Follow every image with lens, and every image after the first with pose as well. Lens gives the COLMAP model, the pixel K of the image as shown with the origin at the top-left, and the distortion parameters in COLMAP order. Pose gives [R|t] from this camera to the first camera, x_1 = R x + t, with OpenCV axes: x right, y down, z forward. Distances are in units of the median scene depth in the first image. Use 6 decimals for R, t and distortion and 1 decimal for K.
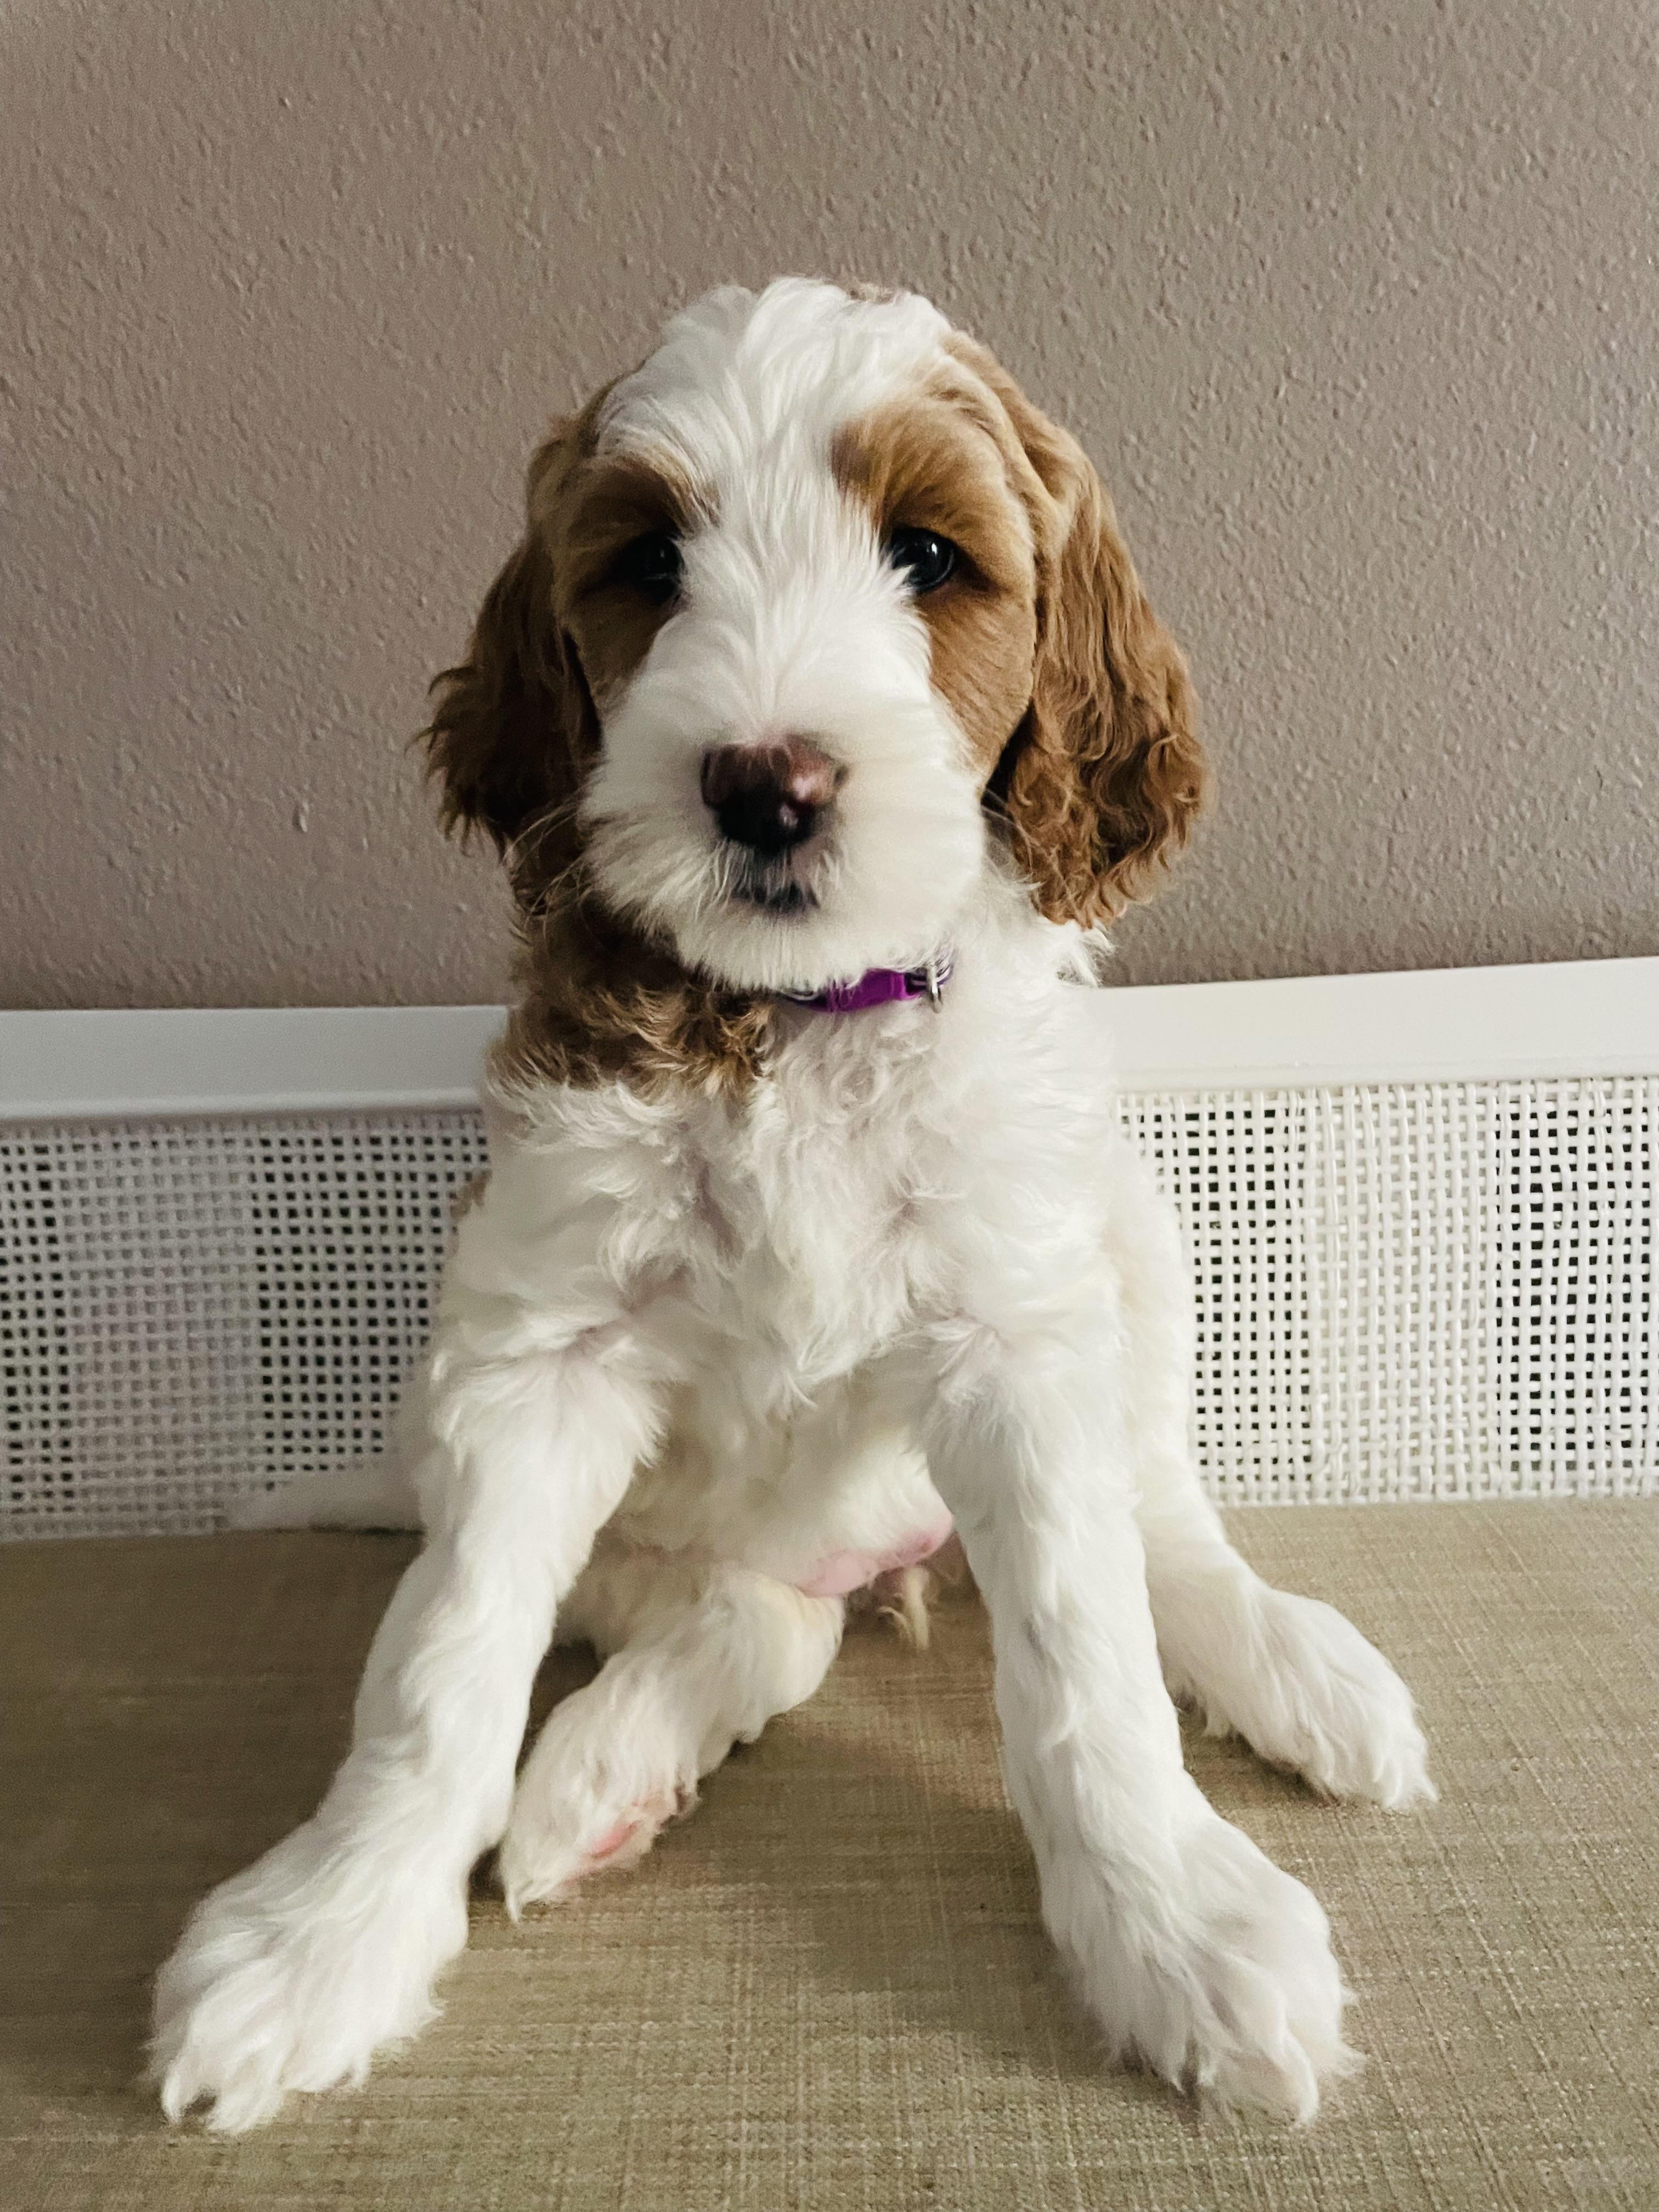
lens RADIAL K [[1741.9, 0, 824.6], [0, 1741.9, 1092.2], [0, 0, 1]] dist [0.046882, -0.095396]
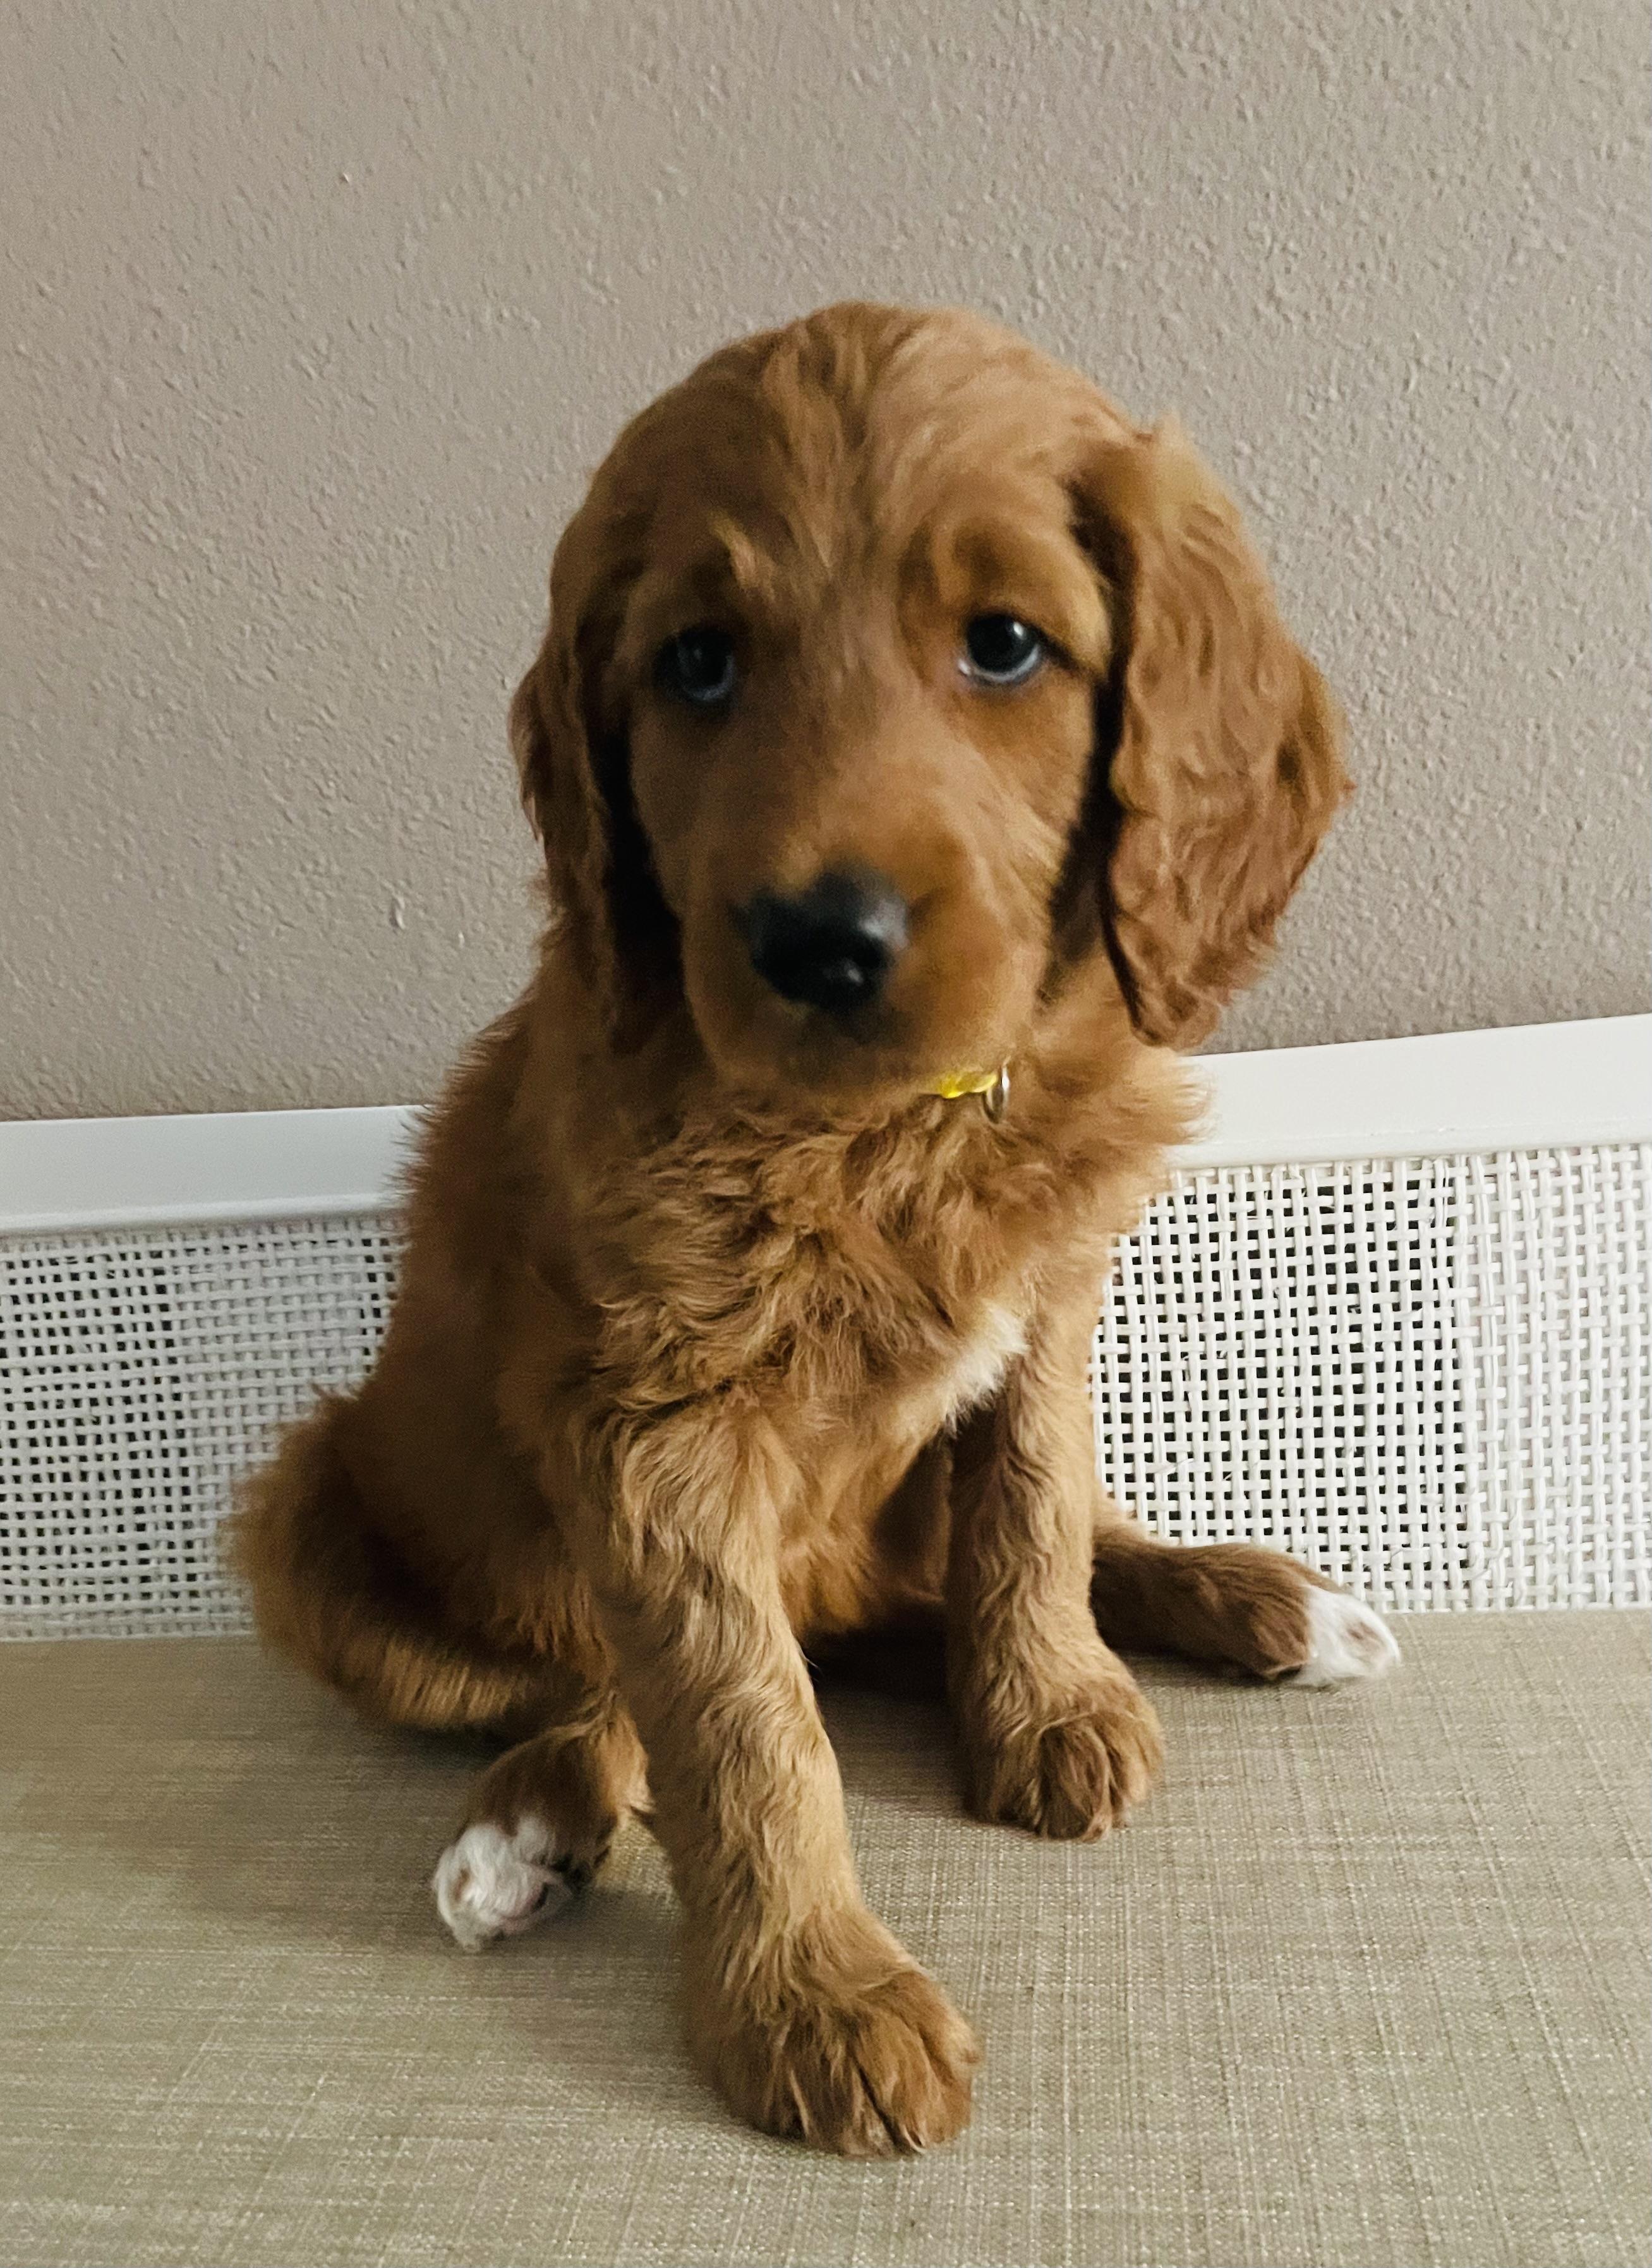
lens RADIAL K [[1990.8, 0, 787.6], [0, 1990.8, 1284.9], [0, 0, 1]] dist [0.043555, -0.087467]
pose [[0.986233, -0.018808, -0.164289, 0.102602], [0.023118, 0.999436, 0.024360, 0.031129], [0.163738, -0.027823, 0.986111, -0.079614]]
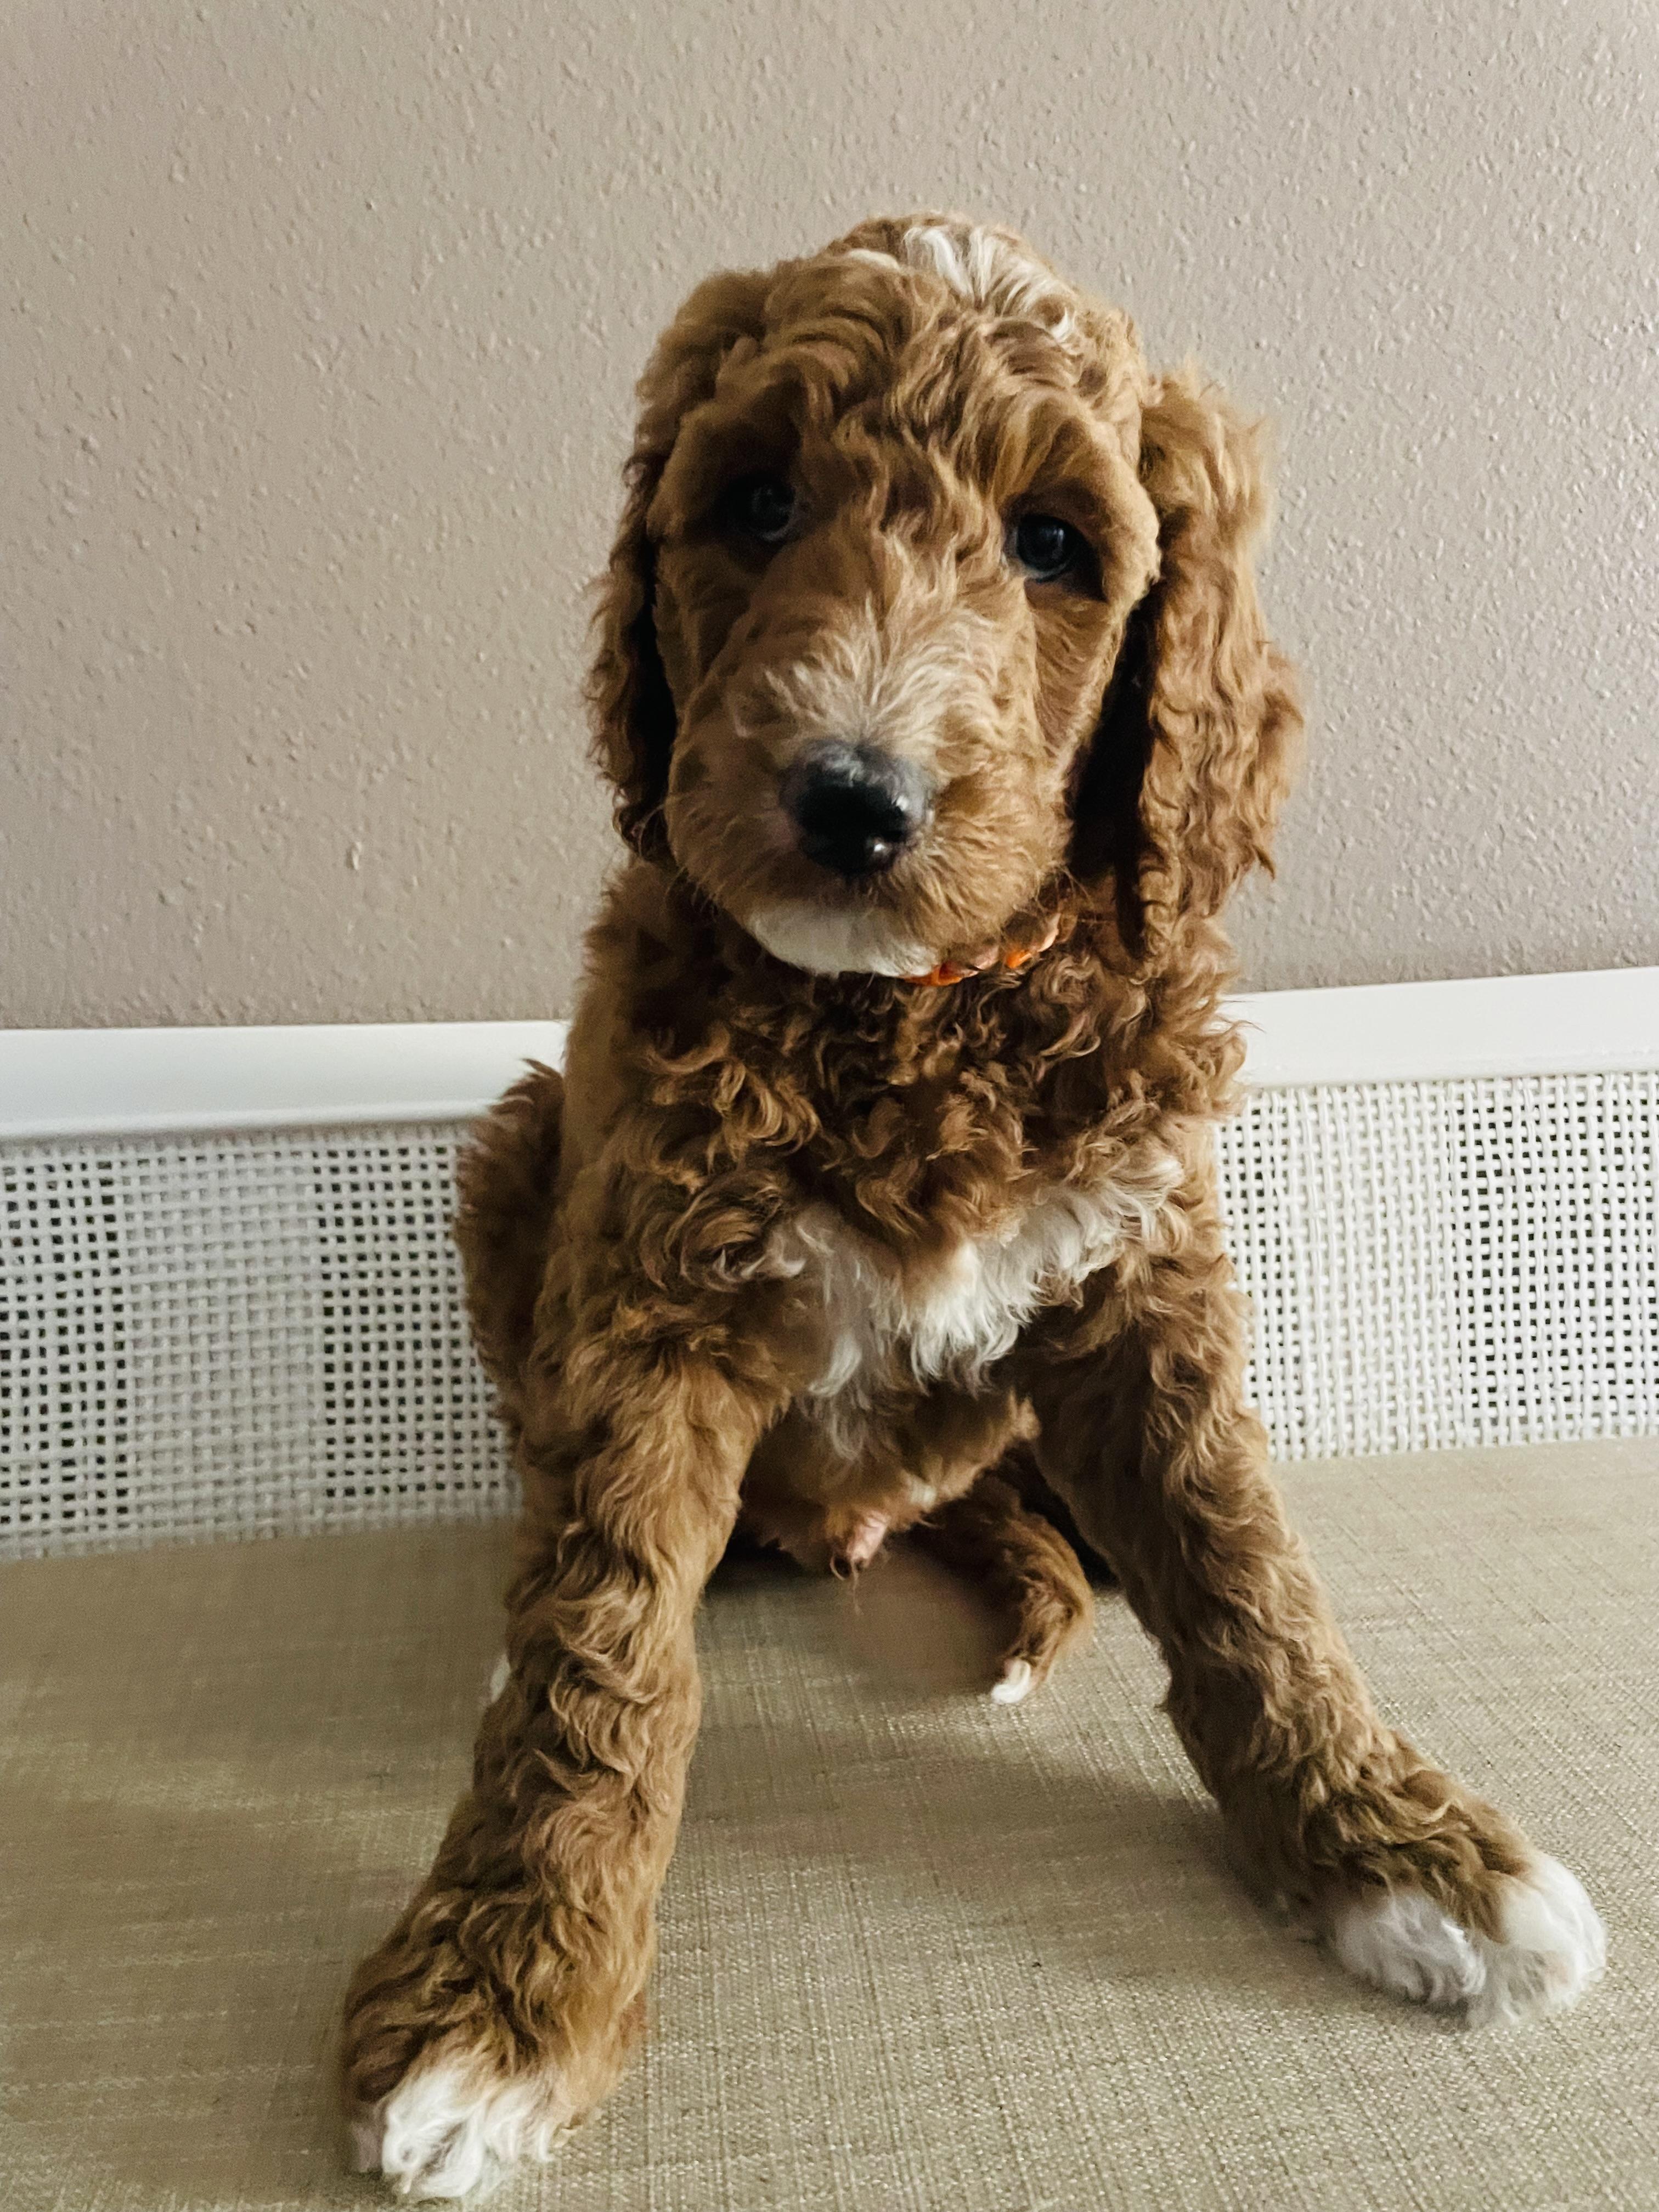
lens RADIAL K [[1730.0, 0, 873.8], [0, 1730.0, 1094.2], [0, 0, 1]] dist [0.045077, -0.085489]
pose [[0.989497, -0.011282, 0.144110, -0.149416], [0.026013, 0.994572, -0.100746, 0.106195], [-0.142191, 0.103437, 0.984420, -0.068346]]
